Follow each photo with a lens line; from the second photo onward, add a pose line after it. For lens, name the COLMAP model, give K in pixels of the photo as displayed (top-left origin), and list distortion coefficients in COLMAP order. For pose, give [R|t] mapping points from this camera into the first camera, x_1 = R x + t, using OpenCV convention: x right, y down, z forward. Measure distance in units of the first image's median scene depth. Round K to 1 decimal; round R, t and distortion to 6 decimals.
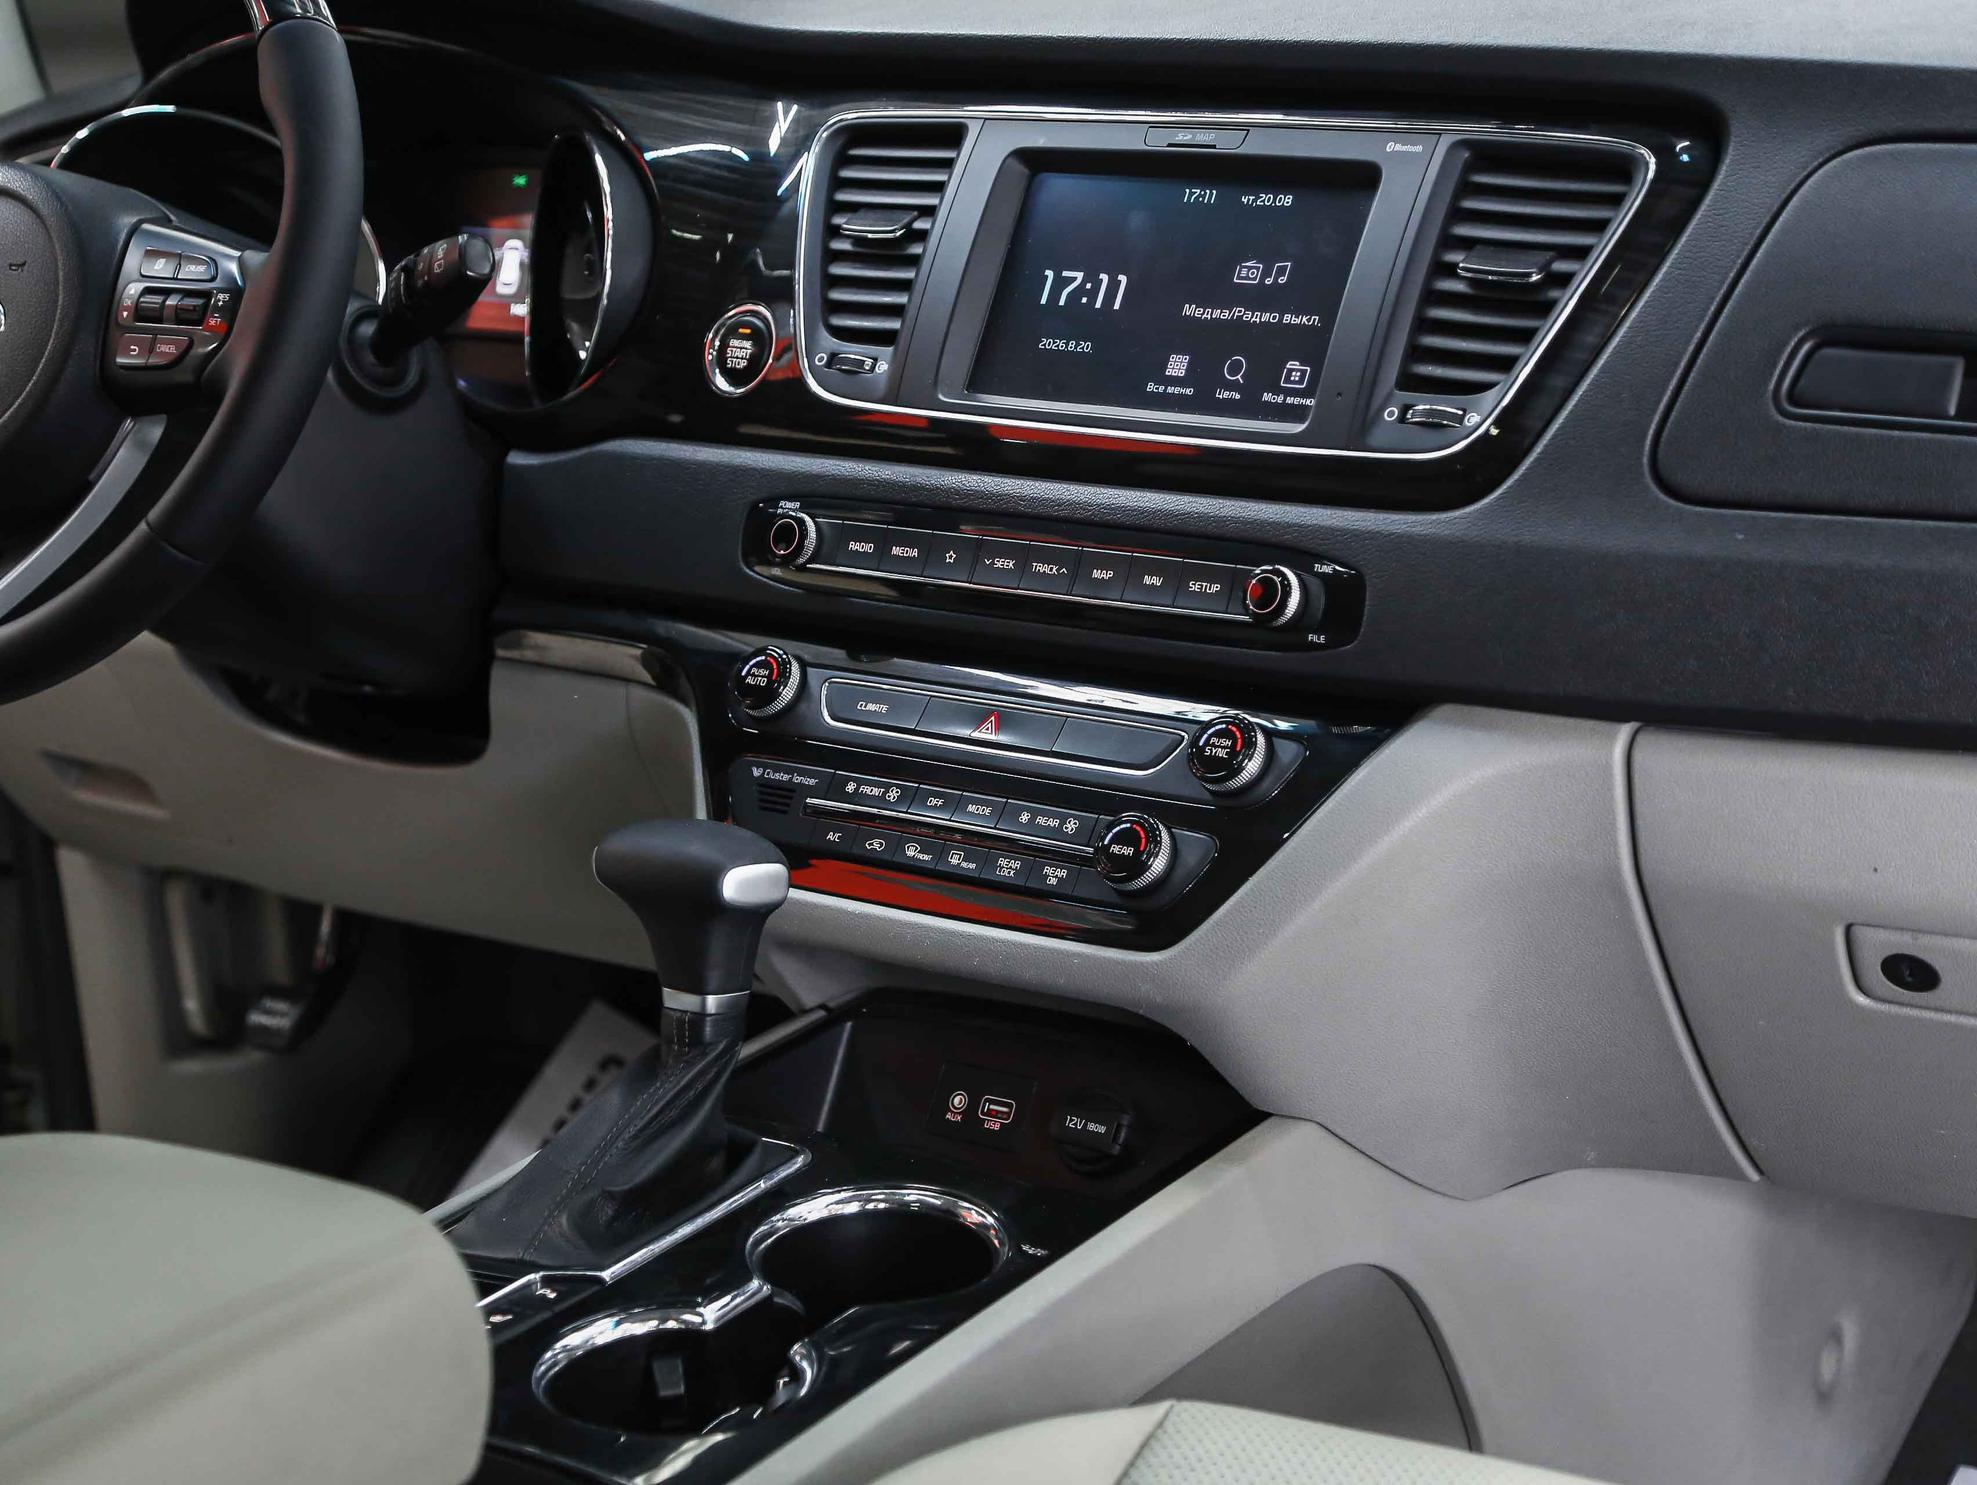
lens RADIAL K [[3712.5, 0, 967.8], [0, 3712.5, 734.0], [0, 0, 1]] dist [0.238108, 0.000000]
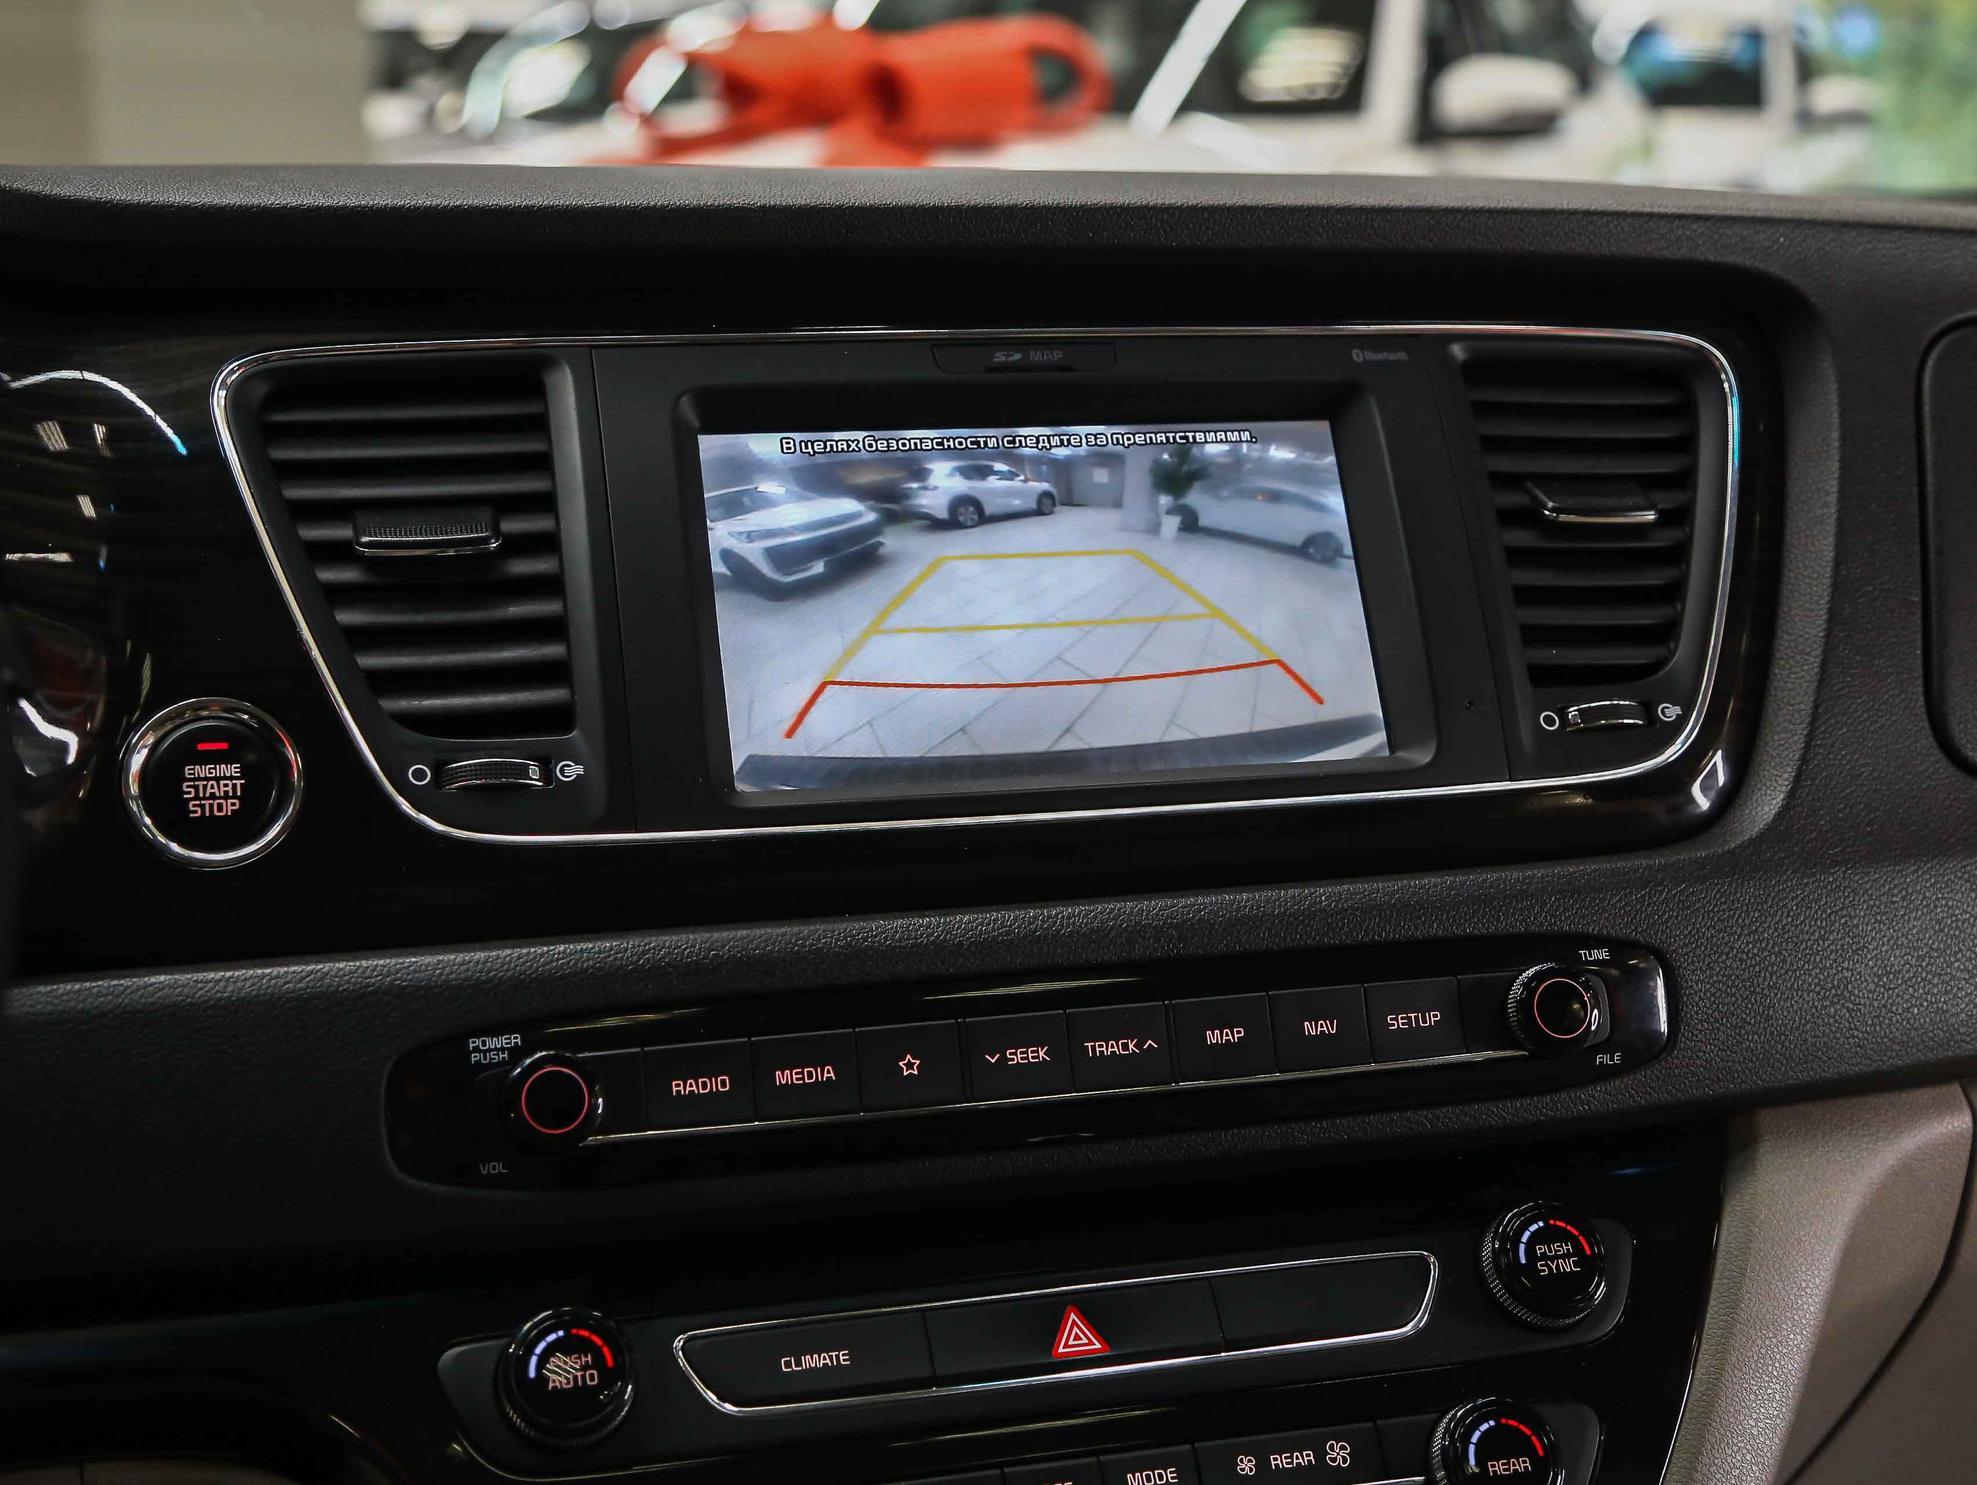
lens RADIAL K [[2688.3, 0, 987.8], [0, 2688.3, 744.1], [0, 0, 1]] dist [0.040488, 0.000000]
pose [[0.584838, -0.118992, 0.802375, -0.322925], [0.183045, 0.983027, 0.012364, -0.098294], [-0.790227, 0.139640, 0.596692, 0.720857]]
